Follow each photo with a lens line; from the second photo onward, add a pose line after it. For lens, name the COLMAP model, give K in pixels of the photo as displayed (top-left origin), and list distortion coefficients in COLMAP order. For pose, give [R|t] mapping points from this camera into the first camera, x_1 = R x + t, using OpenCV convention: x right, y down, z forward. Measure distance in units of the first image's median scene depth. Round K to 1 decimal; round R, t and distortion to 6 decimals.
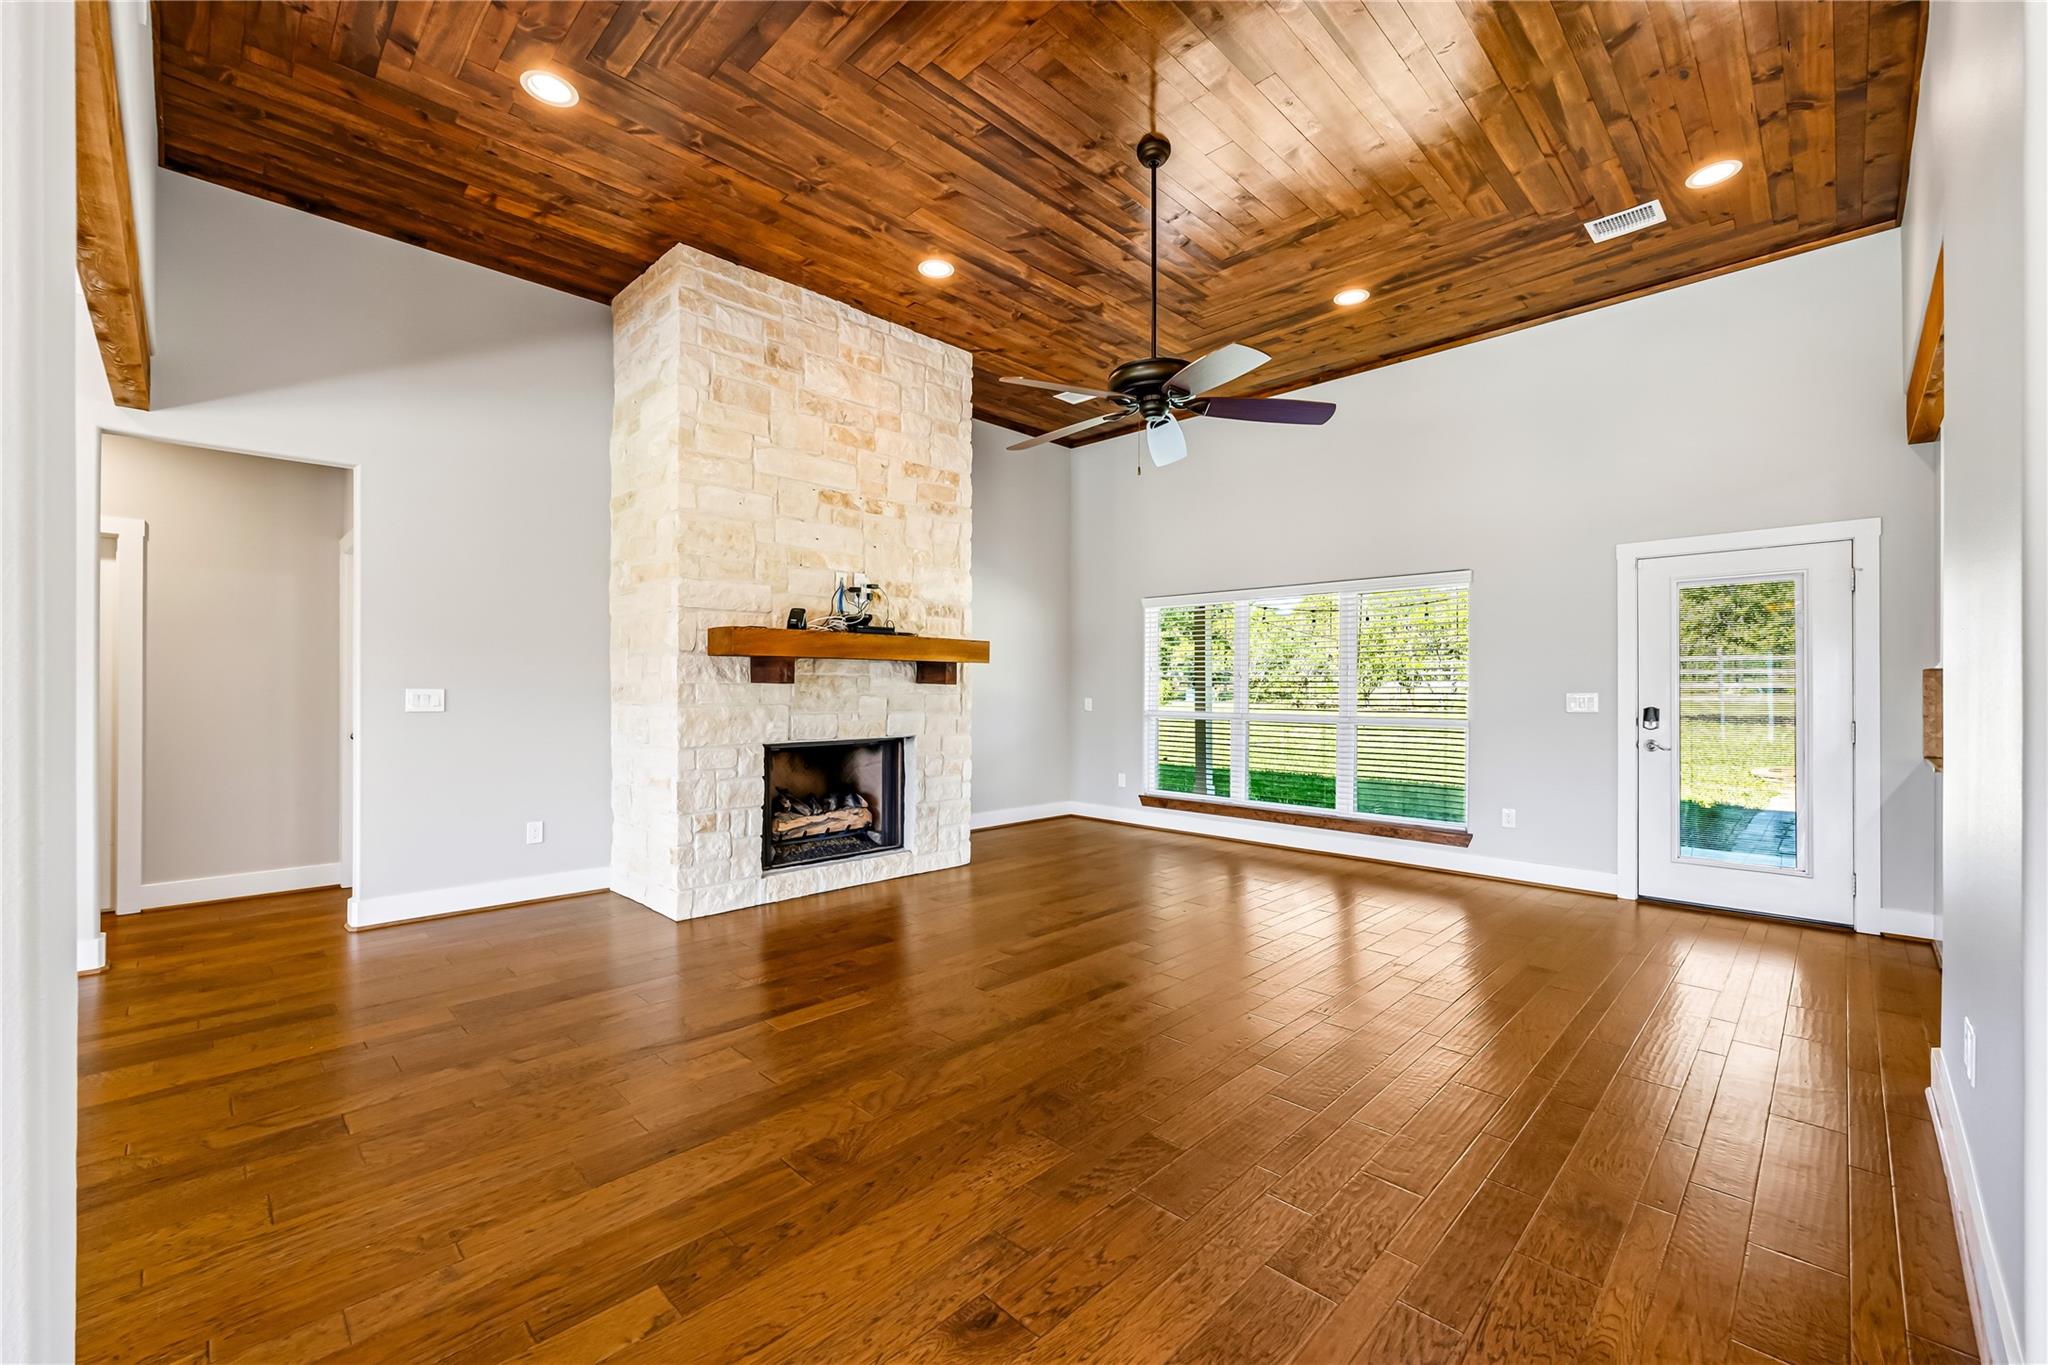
lens RADIAL K [[826.6, 0, 1018.6], [0, 826.6, 687.1], [0, 0, 1]] dist [-0.001259, -0.000187]
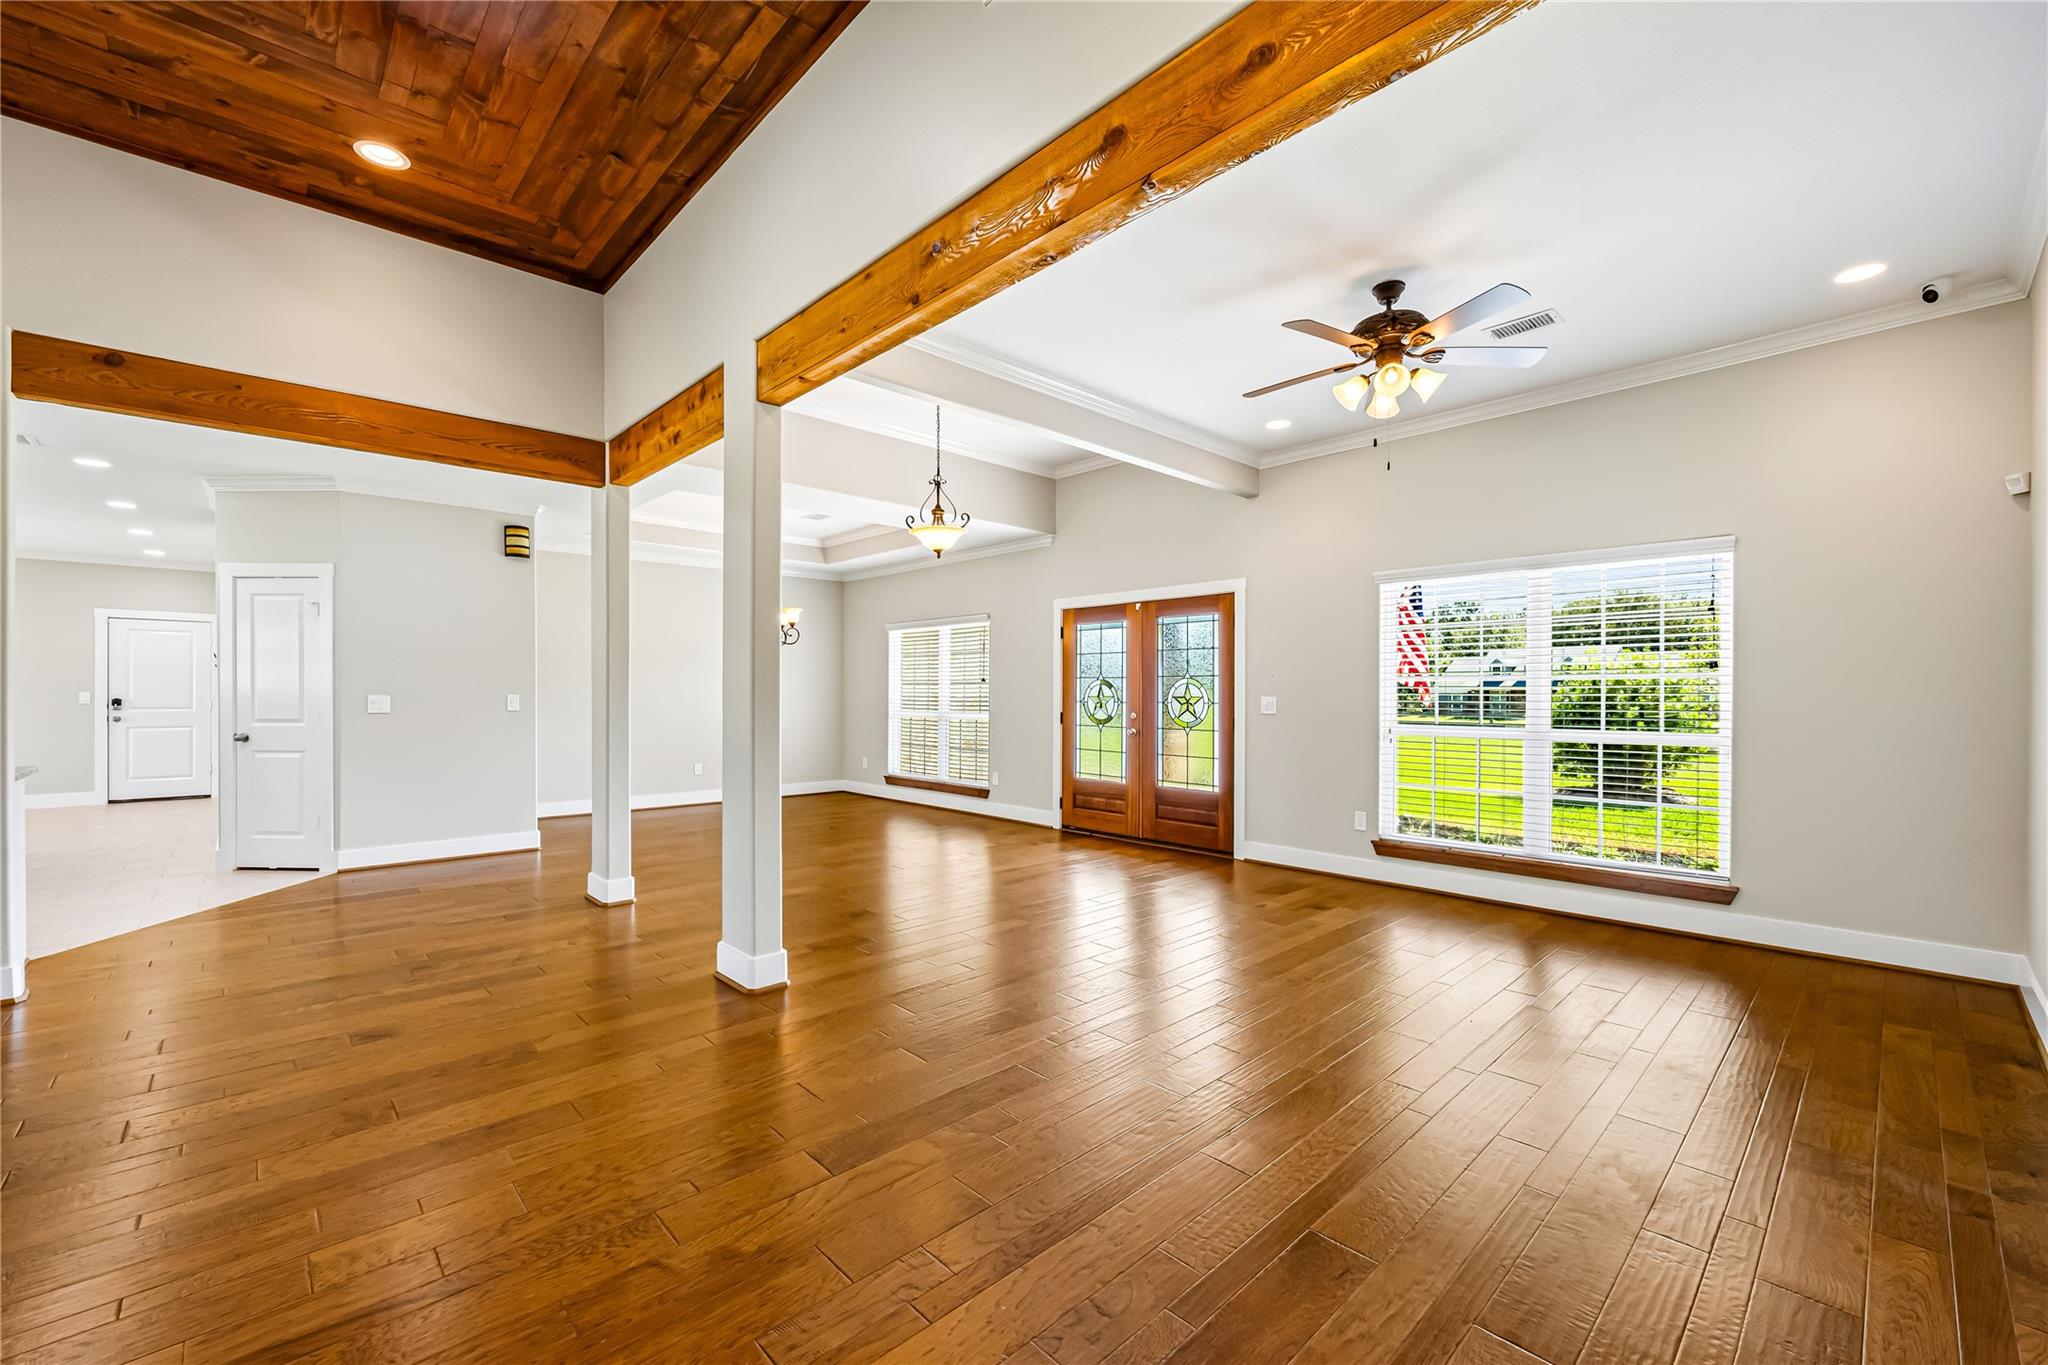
lens RADIAL K [[825.9, 0, 1015.5], [0, 825.9, 695.3], [0, 0, 1]] dist [0.000835, 0.000037]
pose [[-0.999221, -0.003972, 0.039266, -0.510423], [-0.003831, 0.999986, 0.003665, -0.001668], [-0.039280, 0.003512, -0.999222, 0.915484]]
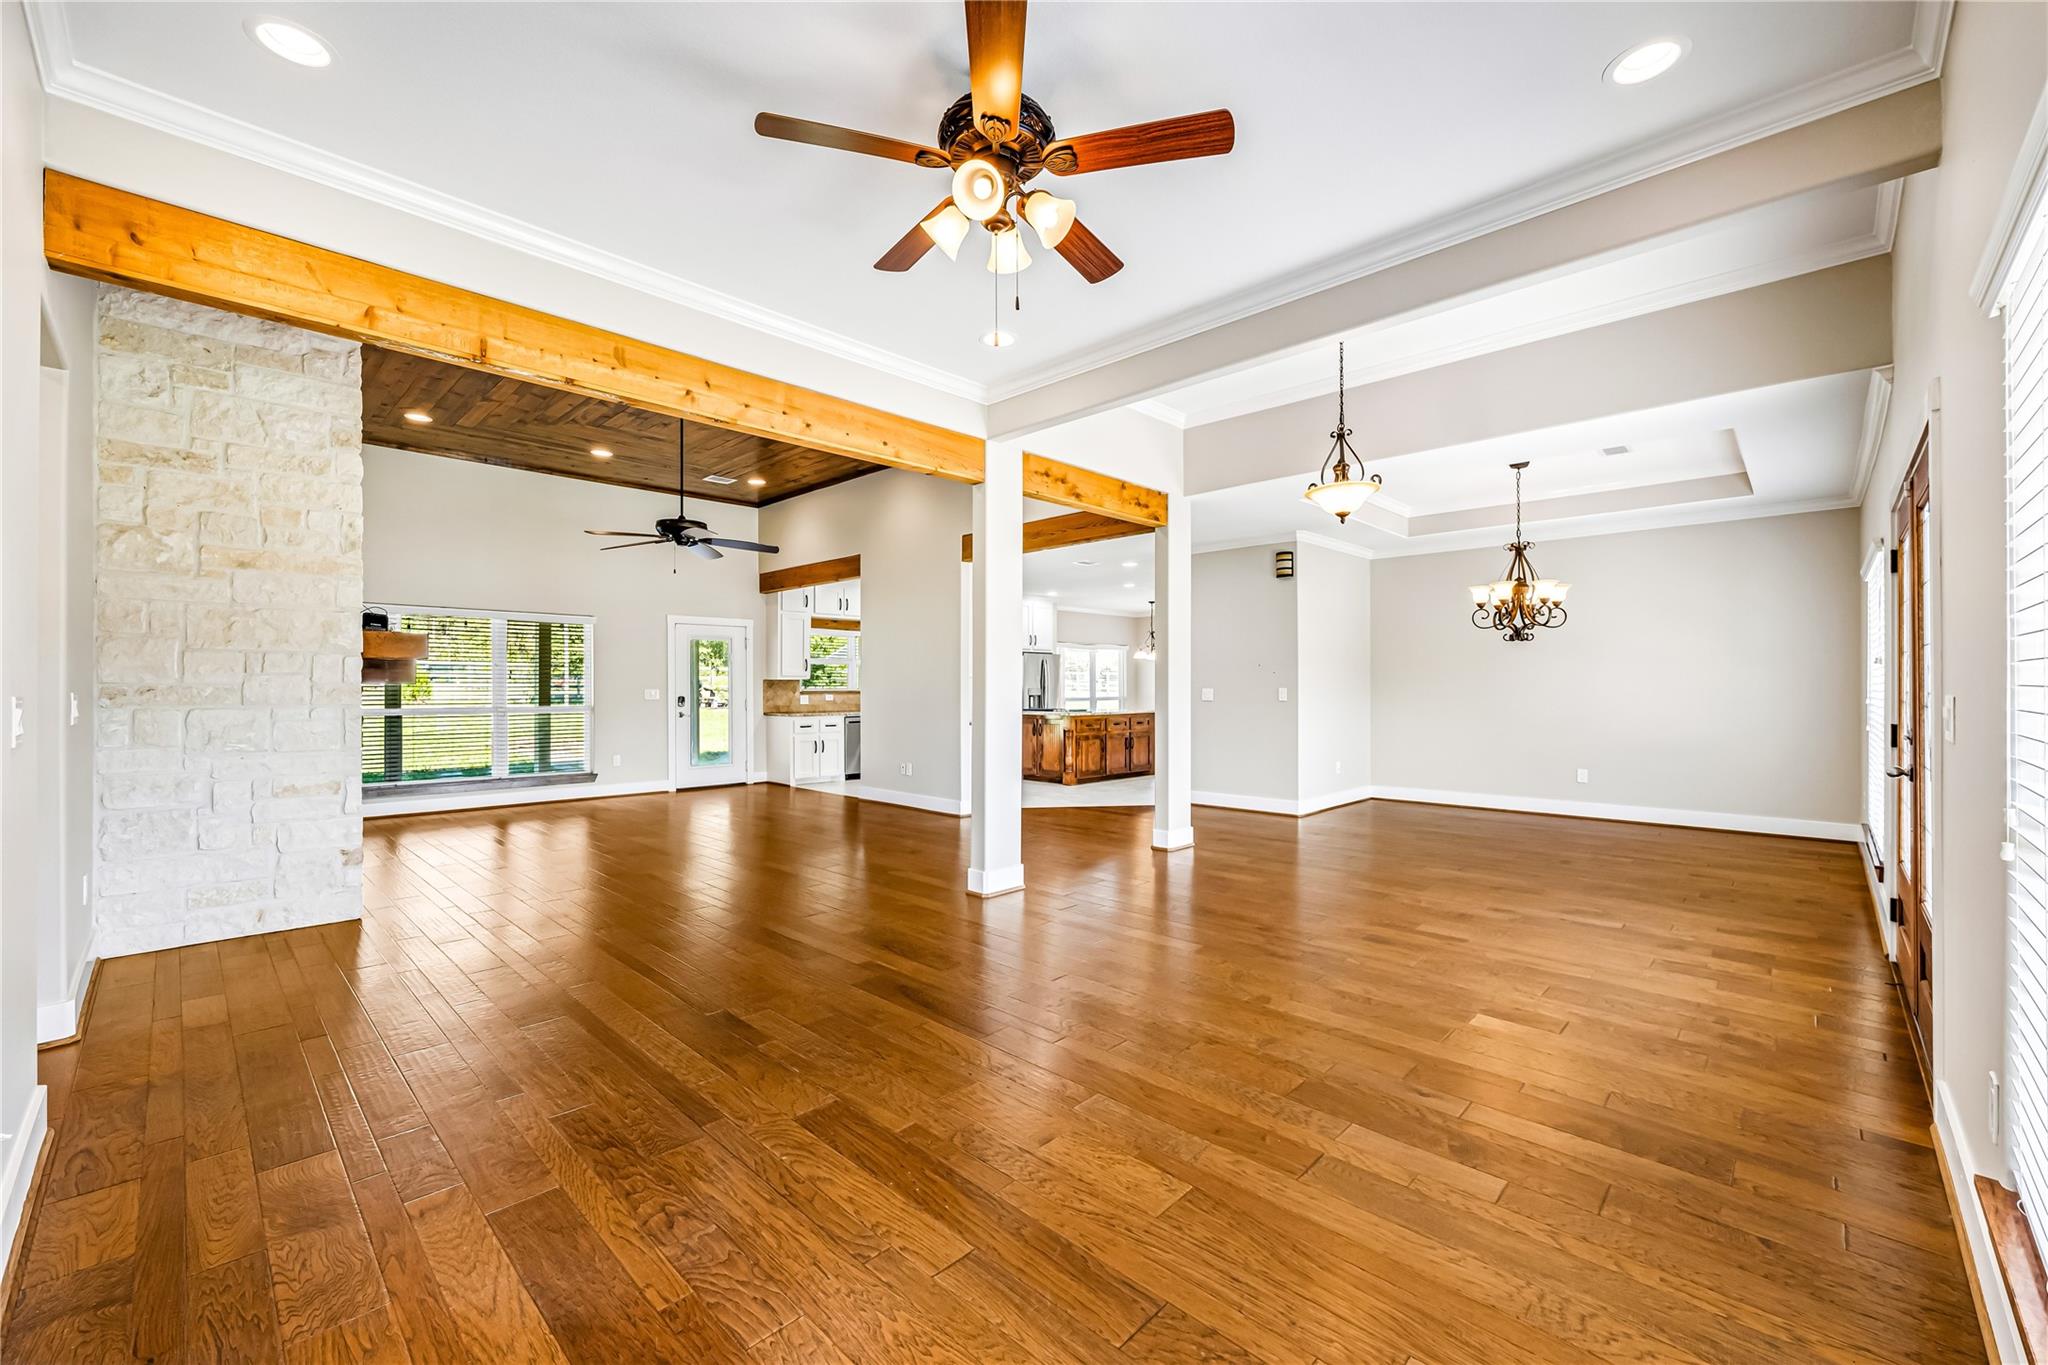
lens RADIAL K [[826.6, 0, 1018.6], [0, 826.6, 687.1], [0, 0, 1]] dist [-0.001259, -0.000187]
pose [[-0.009833, -0.003119, 0.999947, -1.279009], [0.002368, 0.999992, 0.003142, -0.002449], [-0.999949, 0.002399, -0.009825, 0.177453]]
